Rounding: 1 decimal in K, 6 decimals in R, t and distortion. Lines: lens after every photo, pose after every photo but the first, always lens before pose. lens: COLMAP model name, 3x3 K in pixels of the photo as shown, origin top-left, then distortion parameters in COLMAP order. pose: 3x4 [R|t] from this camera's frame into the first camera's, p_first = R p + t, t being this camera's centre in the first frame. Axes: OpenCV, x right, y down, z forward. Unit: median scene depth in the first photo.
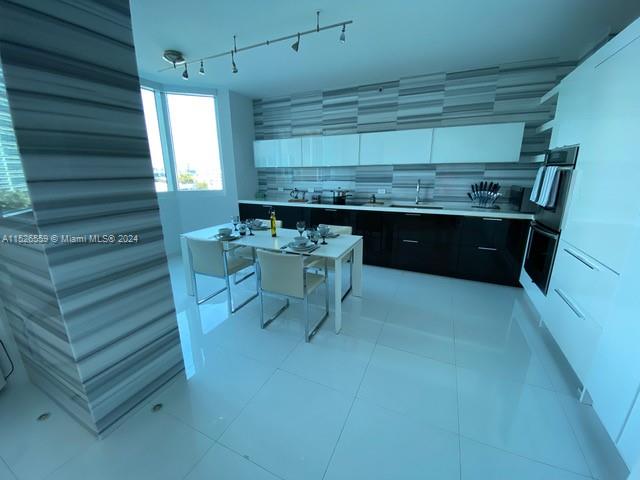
lens RADIAL K [[262.7, 0, 316.4], [0, 262.7, 243.5], [0, 0, 1]] dist [-0.006501, -0.002123]
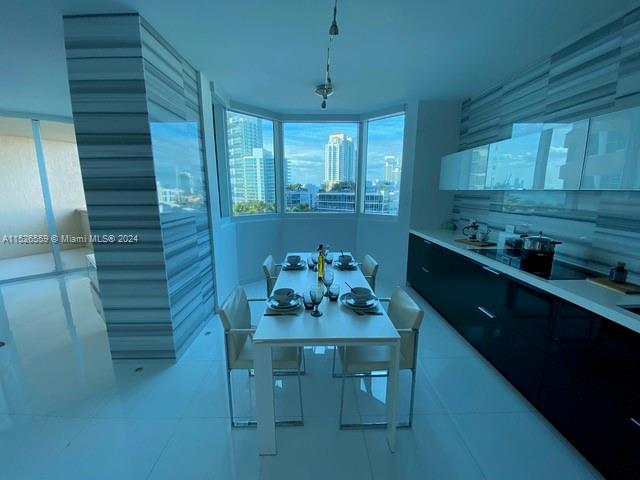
lens RADIAL K [[262.7, 0, 317.5], [0, 262.7, 241.5], [0, 0, 1]] dist [-0.006501, -0.002123]
pose [[0.451569, 0.179124, -0.874071, 0.328456], [-0.237630, 0.968402, 0.075689, -0.127975], [0.860010, 0.173527, 0.479866, 0.382218]]
